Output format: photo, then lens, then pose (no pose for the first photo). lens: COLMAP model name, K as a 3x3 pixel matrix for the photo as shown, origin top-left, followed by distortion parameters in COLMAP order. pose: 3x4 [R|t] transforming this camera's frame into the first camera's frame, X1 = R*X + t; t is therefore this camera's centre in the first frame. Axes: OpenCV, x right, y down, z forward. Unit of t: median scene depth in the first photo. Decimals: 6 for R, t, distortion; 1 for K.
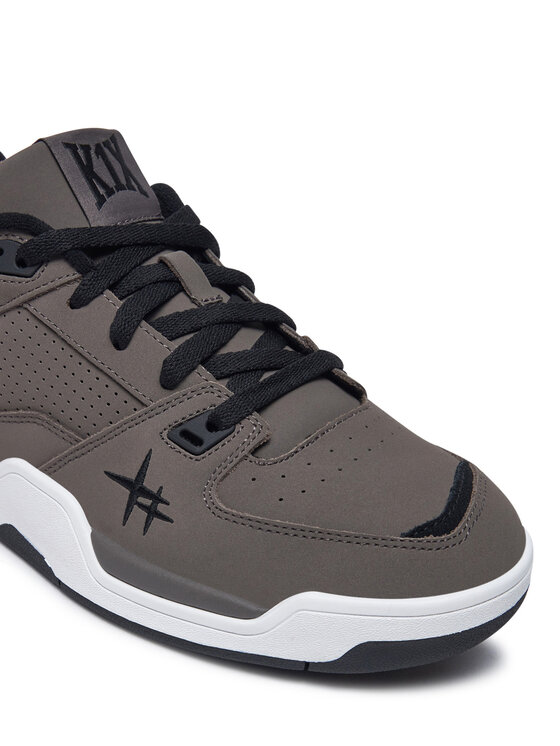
lens RADIAL K [[887.1, 0, 249.8], [0, 887.1, 372.5], [0, 0, 1]] dist [-0.017576, -0.016806]
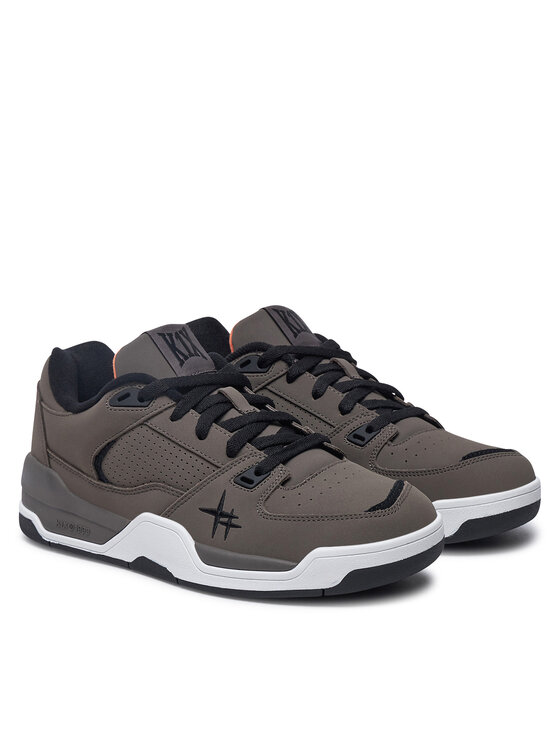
lens RADIAL K [[1504.4, 0, 280.0], [0, 1504.4, 373.0], [0, 0, 1]] dist [0.001392, -0.009645]
pose [[0.995223, -0.095522, 0.020177, -0.038510], [0.097508, 0.962174, -0.254387, 0.621896], [0.004886, 0.255139, 0.966892, -1.932878]]
